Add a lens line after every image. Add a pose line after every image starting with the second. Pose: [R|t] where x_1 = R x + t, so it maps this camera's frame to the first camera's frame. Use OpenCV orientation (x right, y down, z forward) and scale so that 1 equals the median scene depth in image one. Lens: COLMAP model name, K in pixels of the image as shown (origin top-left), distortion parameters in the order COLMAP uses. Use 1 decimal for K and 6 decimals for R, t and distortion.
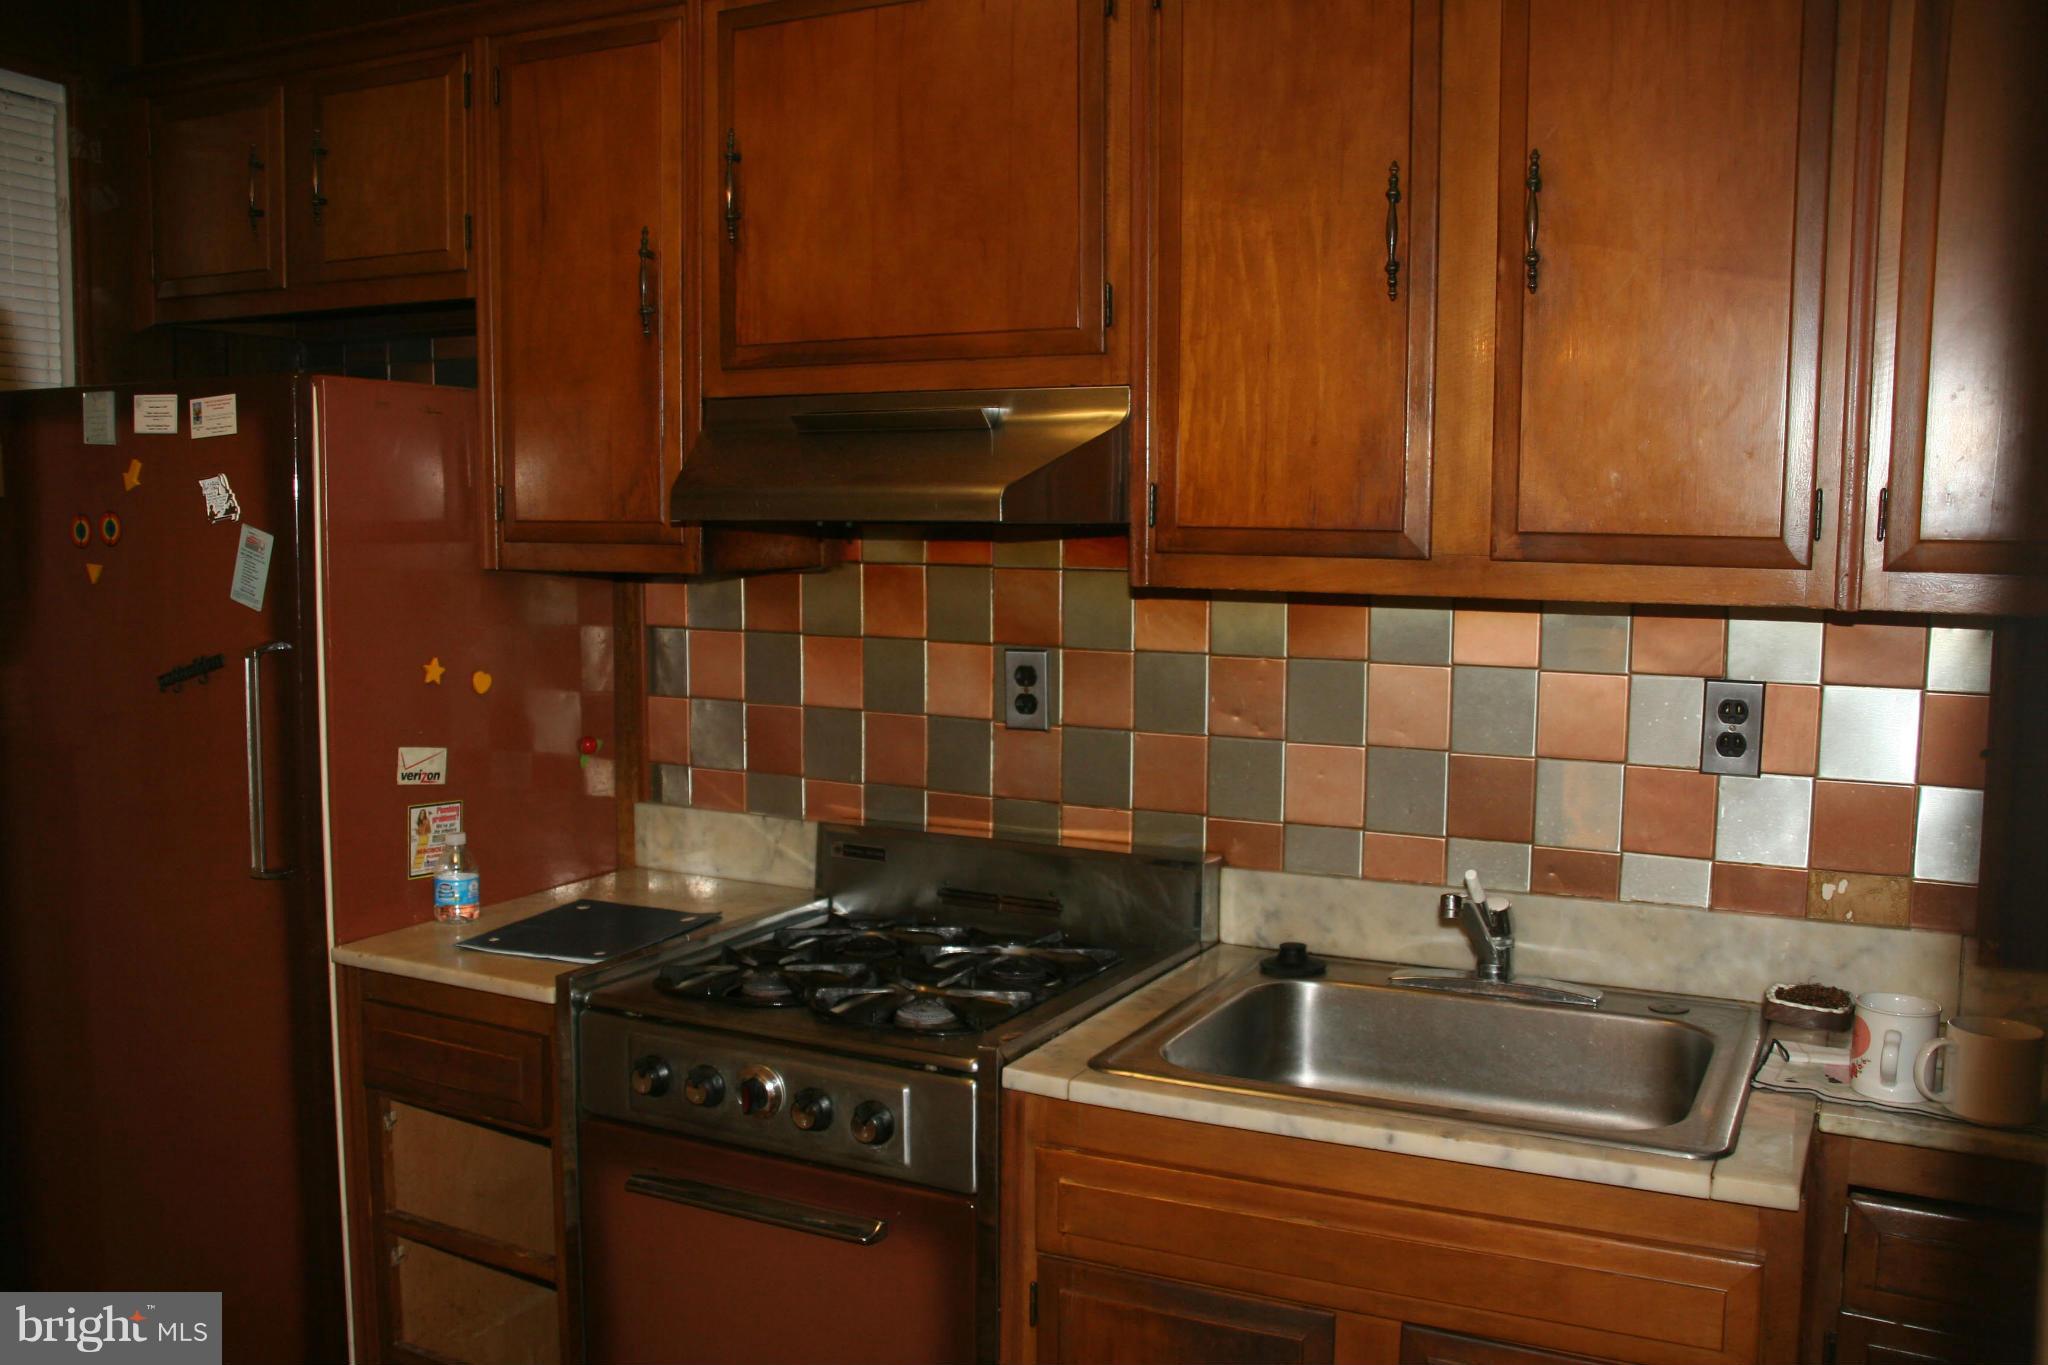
lens RADIAL K [[1759.5, 0, 1021.0], [0, 1759.5, 703.1], [0, 0, 1]] dist [-0.165330, 0.179596]
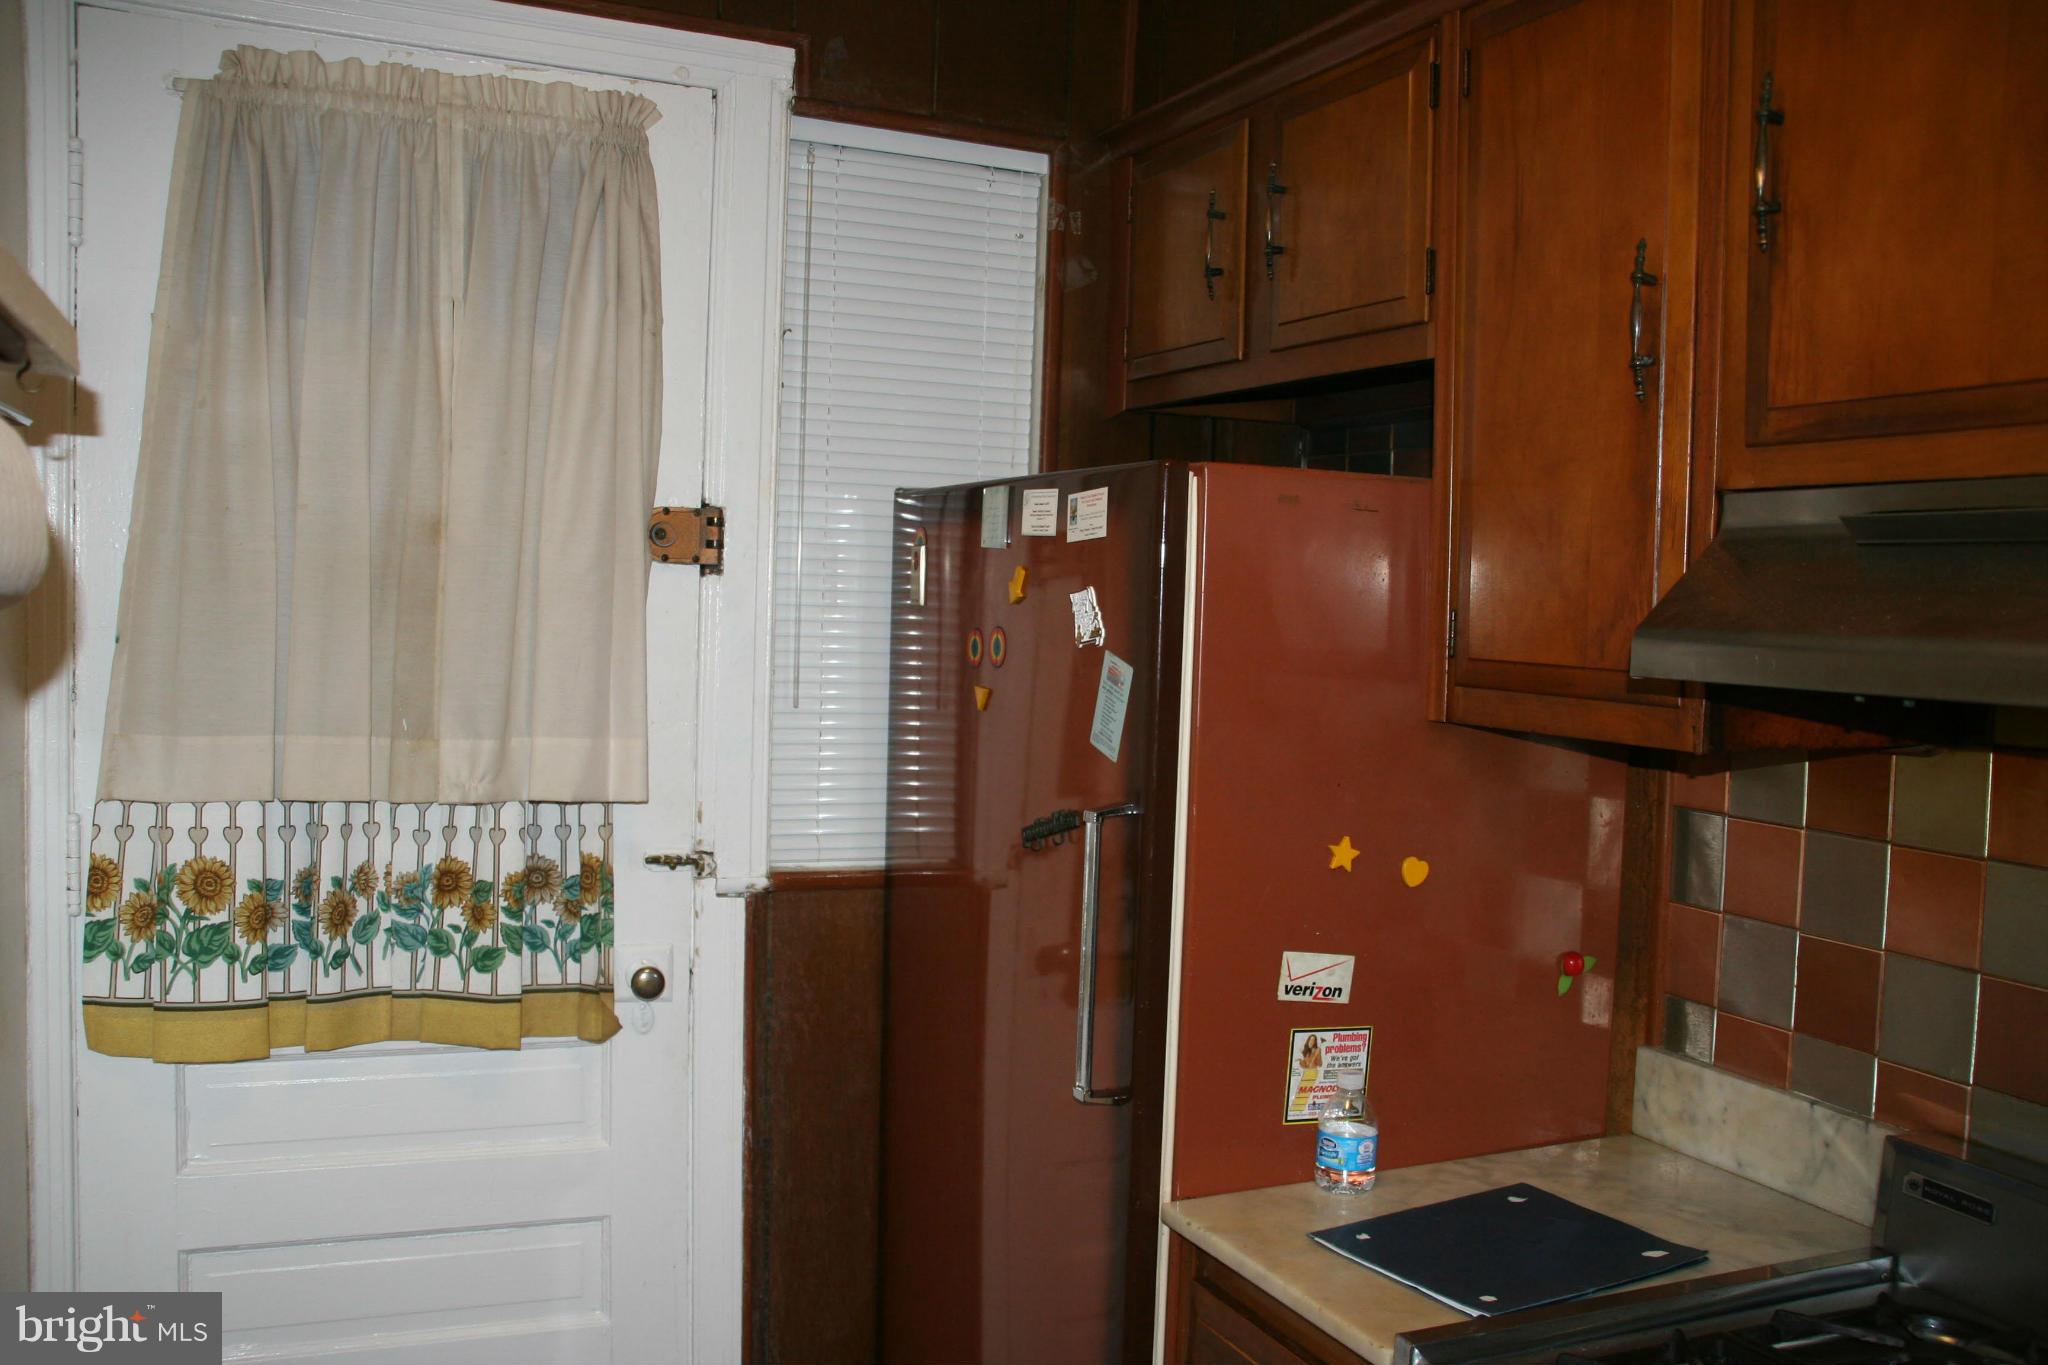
lens RADIAL K [[1759.5, 0, 1021.0], [0, 1759.5, 703.1], [0, 0, 1]] dist [-0.165330, 0.179596]
pose [[0.776866, 0.052828, -0.627446, 0.024127], [-0.087388, 0.995877, -0.024351, -0.052695], [0.623573, 0.073749, 0.778279, 0.317191]]
